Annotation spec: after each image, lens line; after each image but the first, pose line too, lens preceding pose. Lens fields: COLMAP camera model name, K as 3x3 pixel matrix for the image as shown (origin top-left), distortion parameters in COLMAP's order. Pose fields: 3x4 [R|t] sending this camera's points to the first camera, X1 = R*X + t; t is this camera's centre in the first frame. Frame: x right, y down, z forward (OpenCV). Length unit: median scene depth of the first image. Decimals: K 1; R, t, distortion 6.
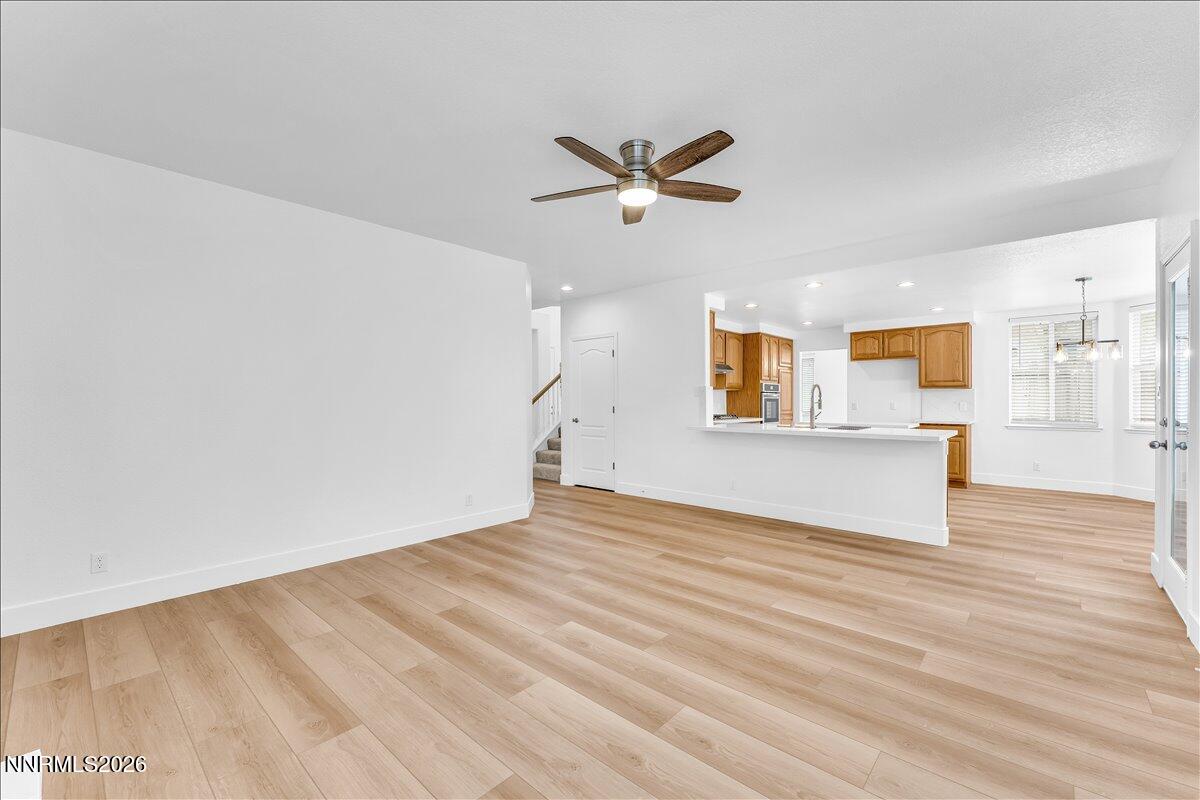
lens RADIAL K [[490.5, 0, 625.4], [0, 490.5, 400.3], [0, 0, 1]] dist [-0.009133, -0.000279]
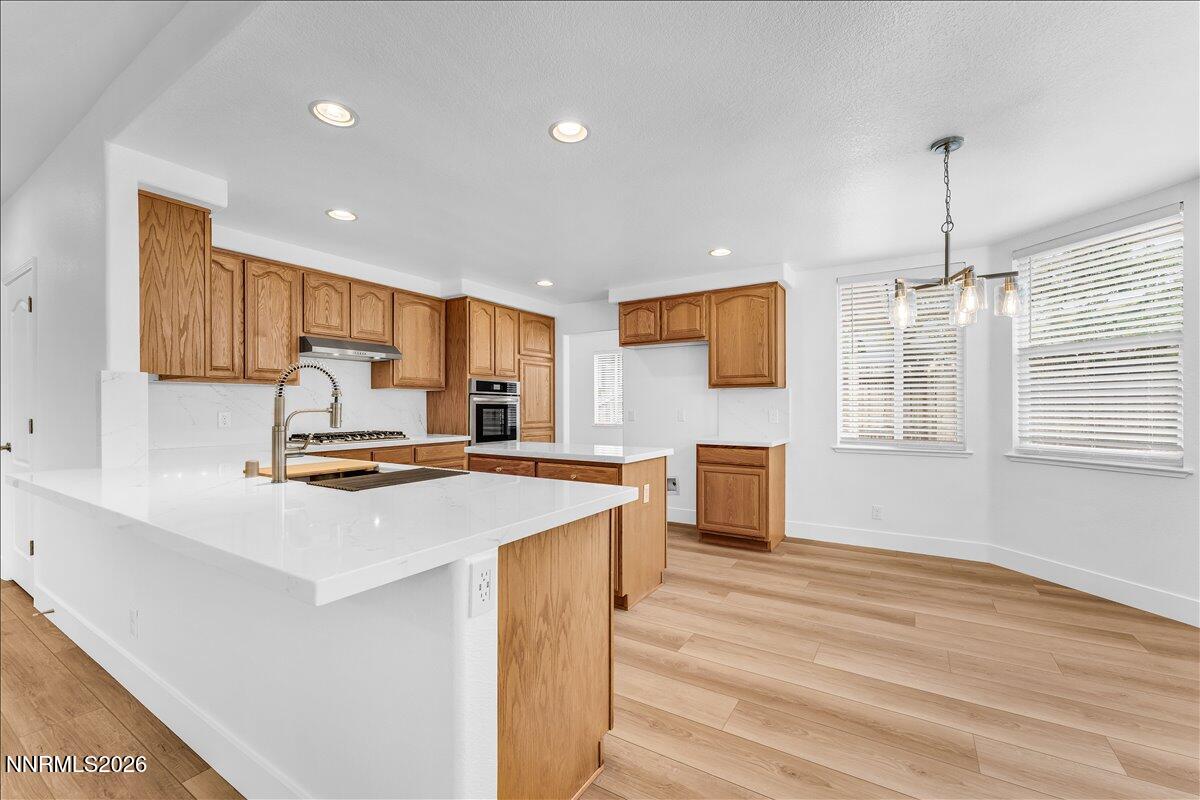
lens RADIAL K [[490.5, 0, 591.9], [0, 490.5, 407.5], [0, 0, 1]] dist [-0.009133, -0.000279]
pose [[0.990436, 0.000245, 0.137973, 0.381608], [-0.000008, 0.999999, -0.001722, 0.001850], [-0.137974, 0.001705, 0.990434, 0.413125]]
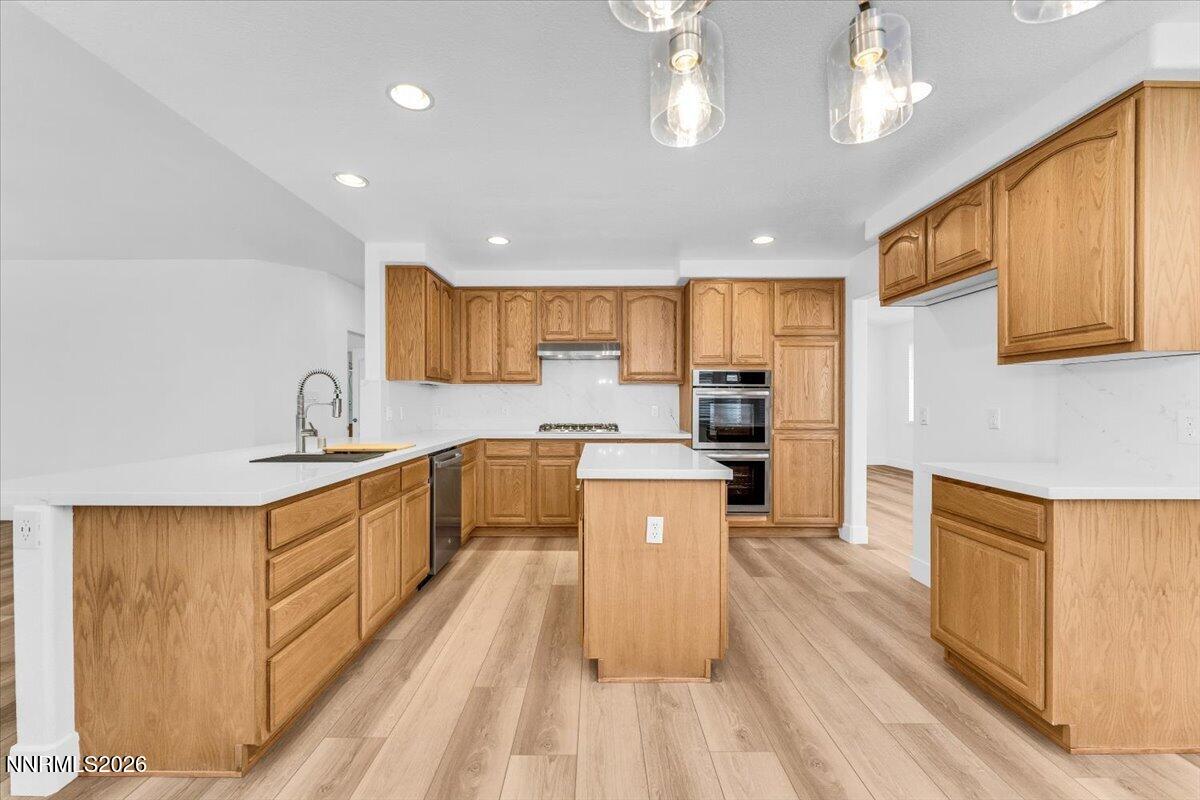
lens RADIAL K [[490.5, 0, 598.9], [0, 490.5, 408.5], [0, 0, 1]] dist [-0.009133, -0.000279]
pose [[0.647333, 0.011731, -0.762117, 0.707598], [-0.003007, 0.999913, 0.012837, 0.000857], [0.762201, -0.006018, 0.647312, 0.633858]]
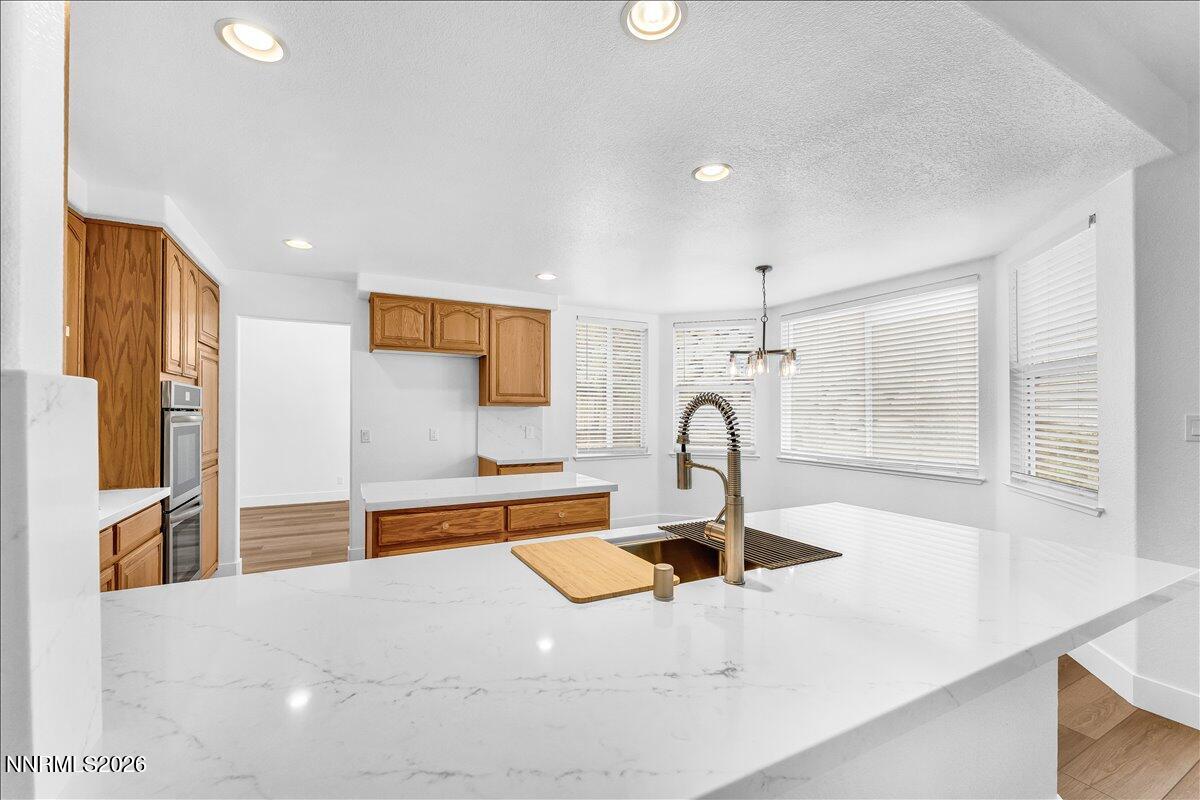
lens RADIAL K [[490.5, 0, 604.3], [0, 490.5, 404.1], [0, 0, 1]] dist [-0.009133, -0.000279]
pose [[0.382139, 0.016790, 0.923952, 0.095527], [-0.003527, 0.999854, -0.016710, -0.016651], [-0.924098, 0.003126, 0.382143, 0.662397]]
